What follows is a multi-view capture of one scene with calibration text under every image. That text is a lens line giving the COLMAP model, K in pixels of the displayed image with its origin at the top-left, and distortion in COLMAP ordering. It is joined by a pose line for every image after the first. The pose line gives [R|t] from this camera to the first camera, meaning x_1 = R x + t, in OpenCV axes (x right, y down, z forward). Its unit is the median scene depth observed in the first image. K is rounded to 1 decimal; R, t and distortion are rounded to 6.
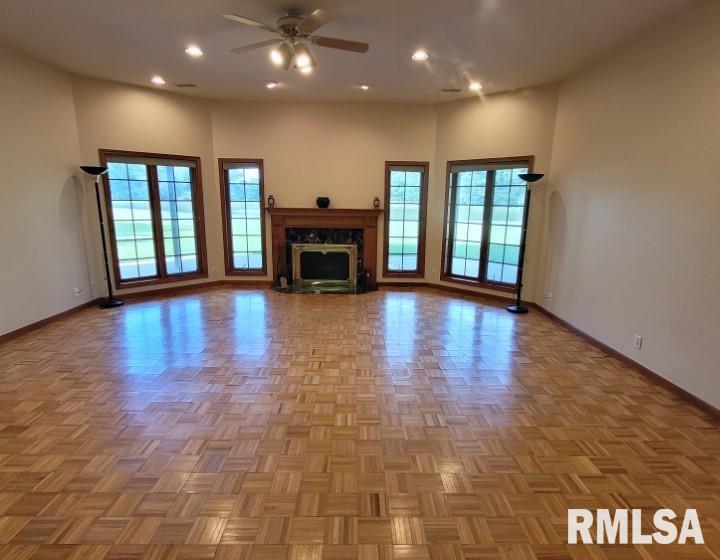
lens RADIAL K [[389.5, 0, 359.7], [0, 389.5, 282.7], [0, 0, 1]] dist [-0.007252, 0.002145]
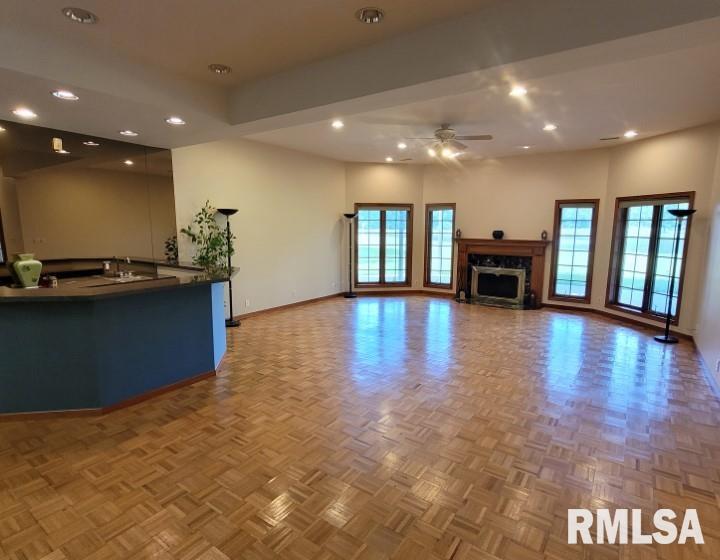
lens RADIAL K [[389.5, 0, 360.4], [0, 389.5, 279.1], [0, 0, 1]] dist [-0.007252, 0.002145]
pose [[0.812404, 0.069742, -0.578910, 0.284429], [-0.115927, 0.992321, -0.043138, 0.042264], [0.571456, 0.102157, 0.814250, -0.264522]]
